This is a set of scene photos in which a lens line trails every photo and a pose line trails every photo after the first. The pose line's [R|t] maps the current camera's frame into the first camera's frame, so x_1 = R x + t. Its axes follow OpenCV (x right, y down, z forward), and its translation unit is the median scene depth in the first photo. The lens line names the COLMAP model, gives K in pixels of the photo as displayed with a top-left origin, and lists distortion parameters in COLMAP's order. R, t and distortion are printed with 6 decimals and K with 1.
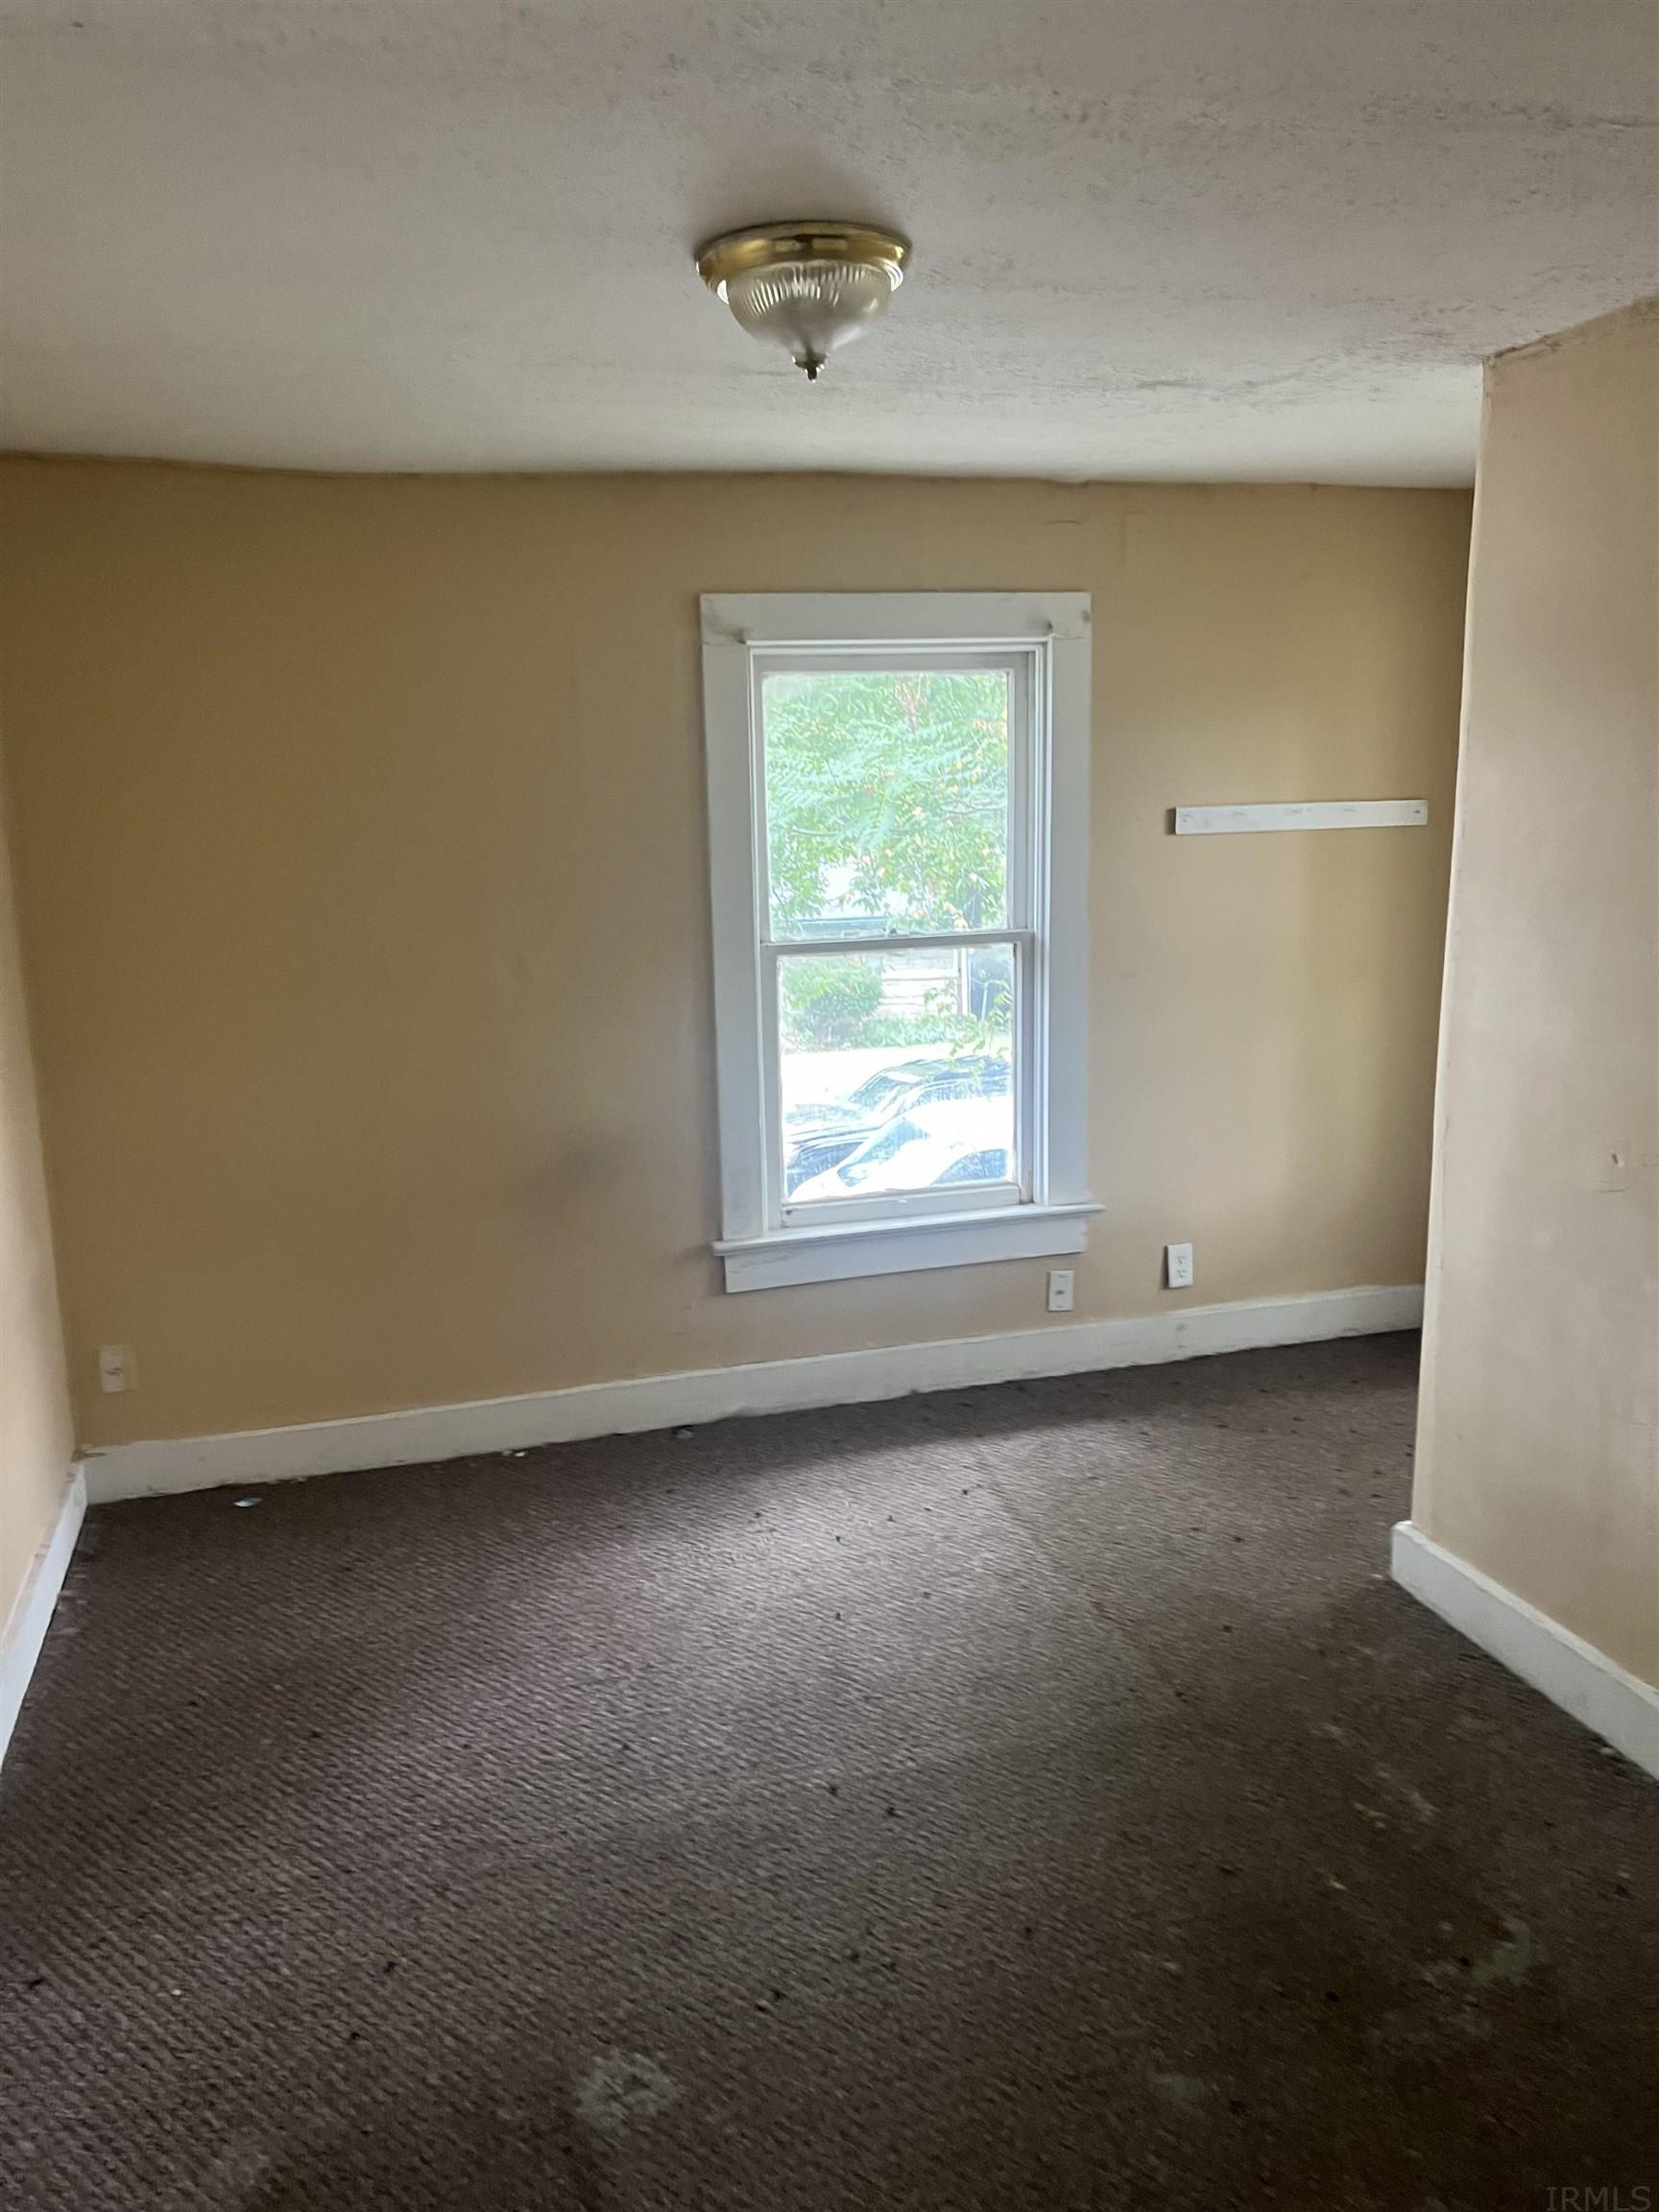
lens RADIAL K [[1662.6, 0, 833.5], [0, 1662.6, 1110.9], [0, 0, 1]] dist [0.022203, -0.028195]
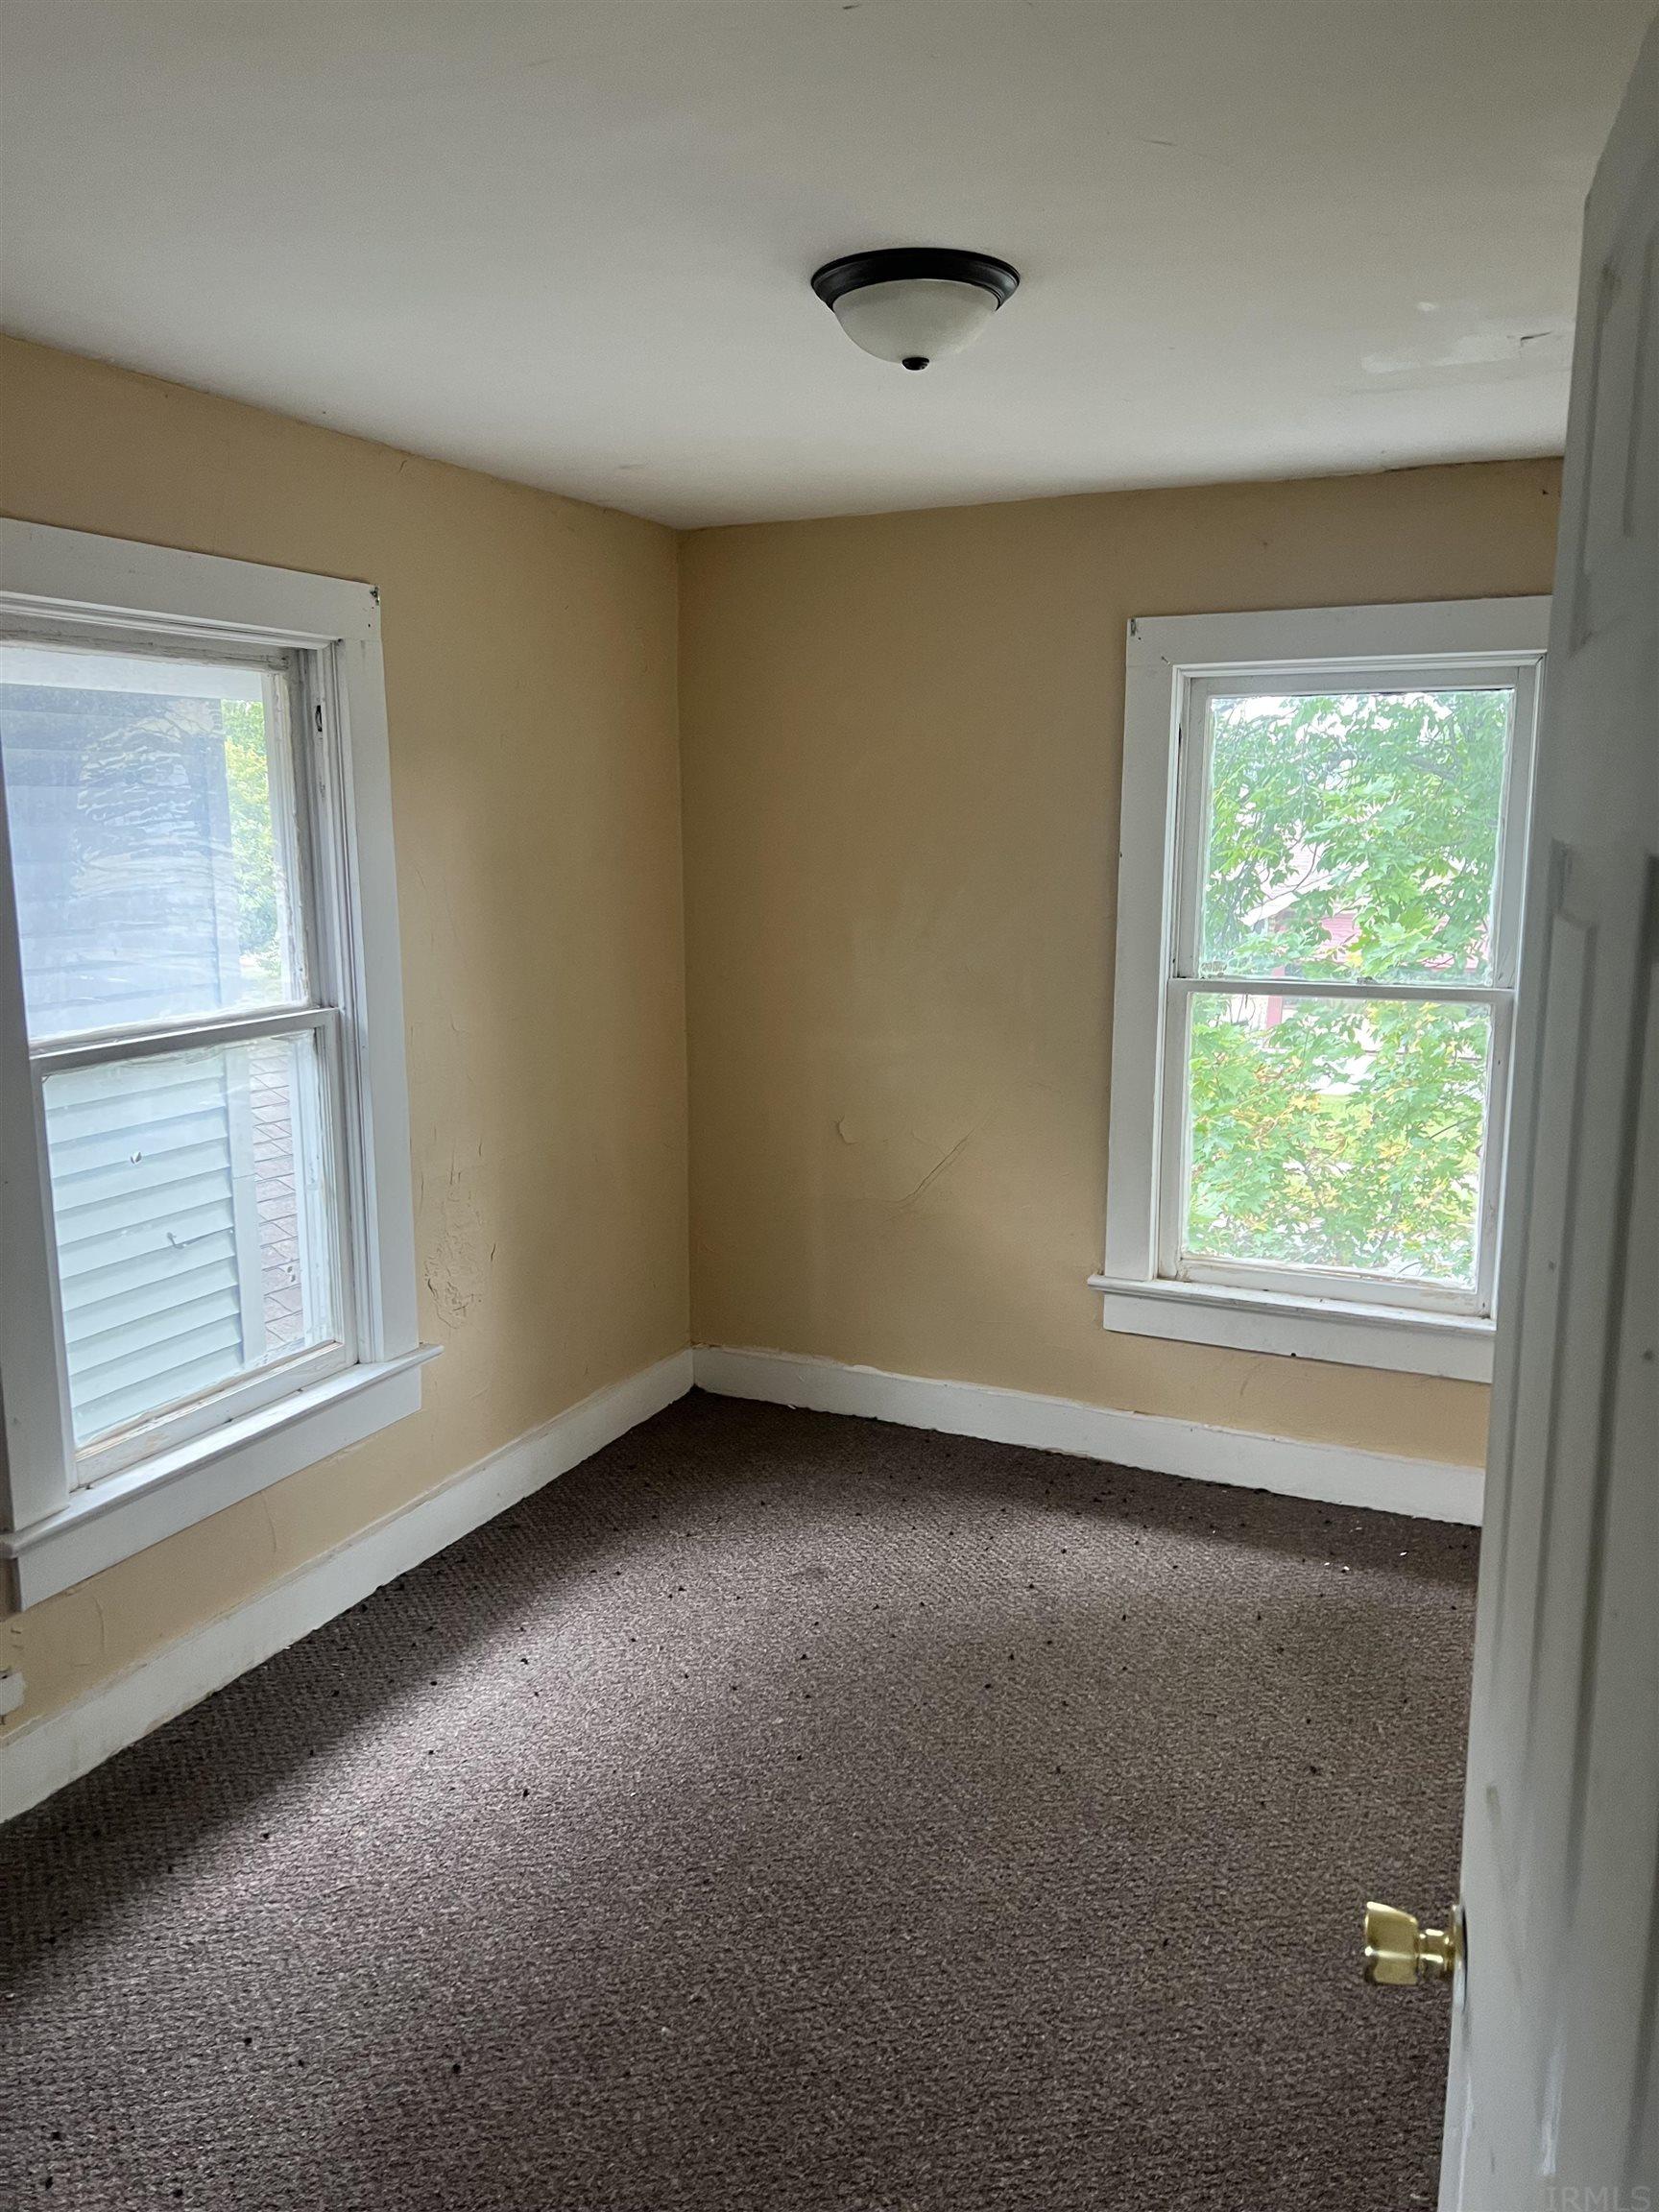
lens RADIAL K [[1662.6, 0, 831.7], [0, 1662.6, 1108.7], [0, 0, 1]] dist [0.022203, -0.028195]
pose [[0.745414, 0.143711, -0.650926, 0.464905], [-0.160172, 0.986490, 0.034375, -0.028966], [0.647072, 0.078637, 0.758363, 0.159912]]
